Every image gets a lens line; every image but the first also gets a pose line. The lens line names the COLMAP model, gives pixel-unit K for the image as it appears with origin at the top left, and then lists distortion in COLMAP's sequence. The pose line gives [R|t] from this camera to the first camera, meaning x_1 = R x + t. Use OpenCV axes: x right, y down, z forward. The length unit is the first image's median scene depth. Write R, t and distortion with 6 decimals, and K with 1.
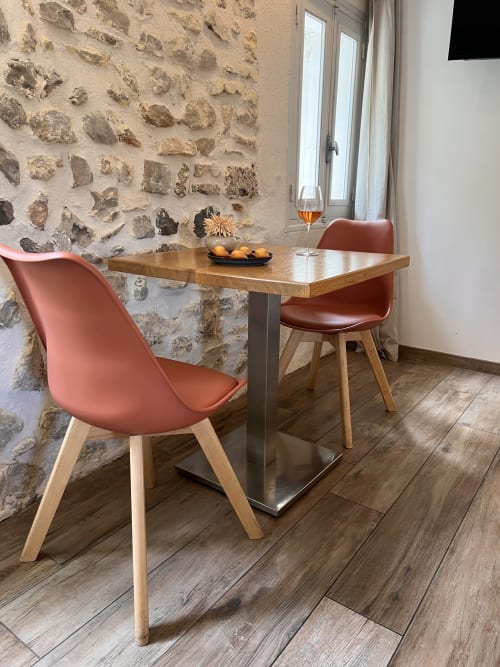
lens RADIAL K [[510.4, 0, 250.0], [0, 510.4, 333.5], [0, 0, 1]] dist [0.015817, -0.034816]
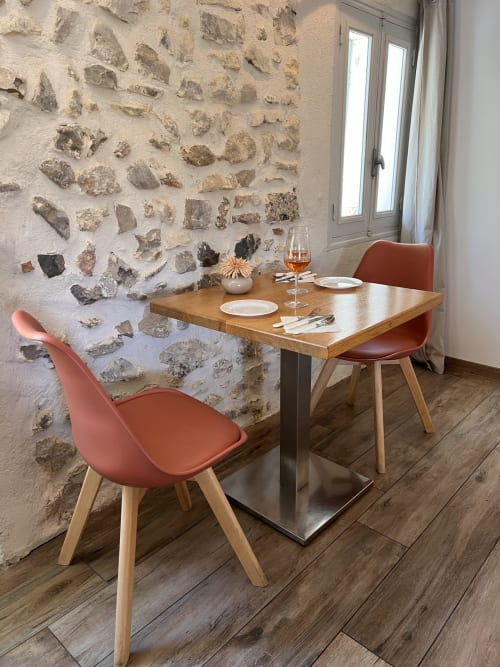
lens RADIAL K [[510.4, 0, 250.0], [0, 510.4, 333.5], [0, 0, 1]] dist [0.015817, -0.034816]
pose [[0.993168, 0.014132, -0.115833, 0.047421], [-0.008293, 0.998678, 0.050732, -0.109764], [0.116397, -0.049425, 0.991972, -0.039314]]
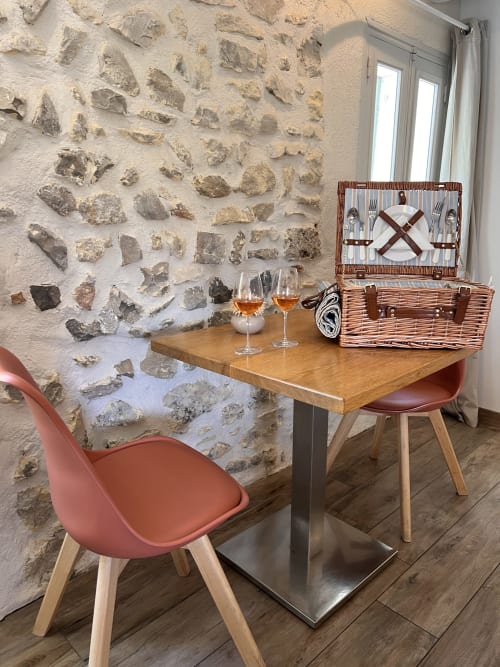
lens RADIAL K [[509.5, 0, 250.7], [0, 509.5, 331.0], [0, 0, 1]] dist [0.031867, -0.053161]
pose [[0.985344, 0.033871, -0.167182, 0.061616], [-0.039155, 0.998829, -0.028414, -0.115552], [0.166024, 0.034543, 0.985517, 0.048616]]
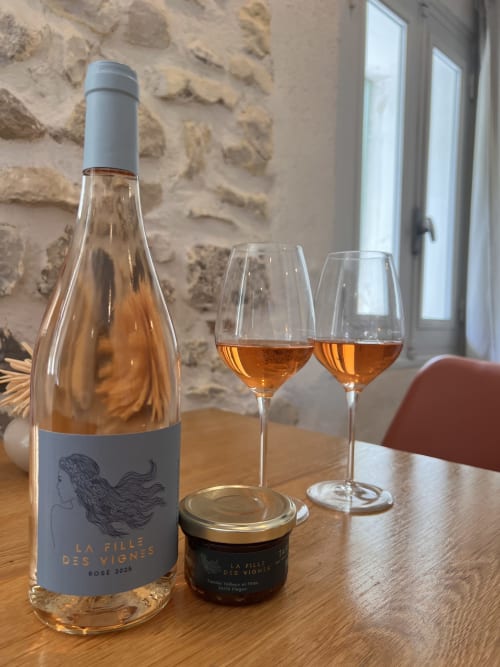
lens RADIAL K [[510.4, 0, 250.0], [0, 510.4, 333.5], [0, 0, 1]] dist [0.015817, -0.034816]
pose [[0.985804, 0.015119, -0.167218, 0.096068], [-0.053715, 0.971993, -0.228790, -0.156812], [0.159076, 0.234524, 0.959007, 0.638408]]
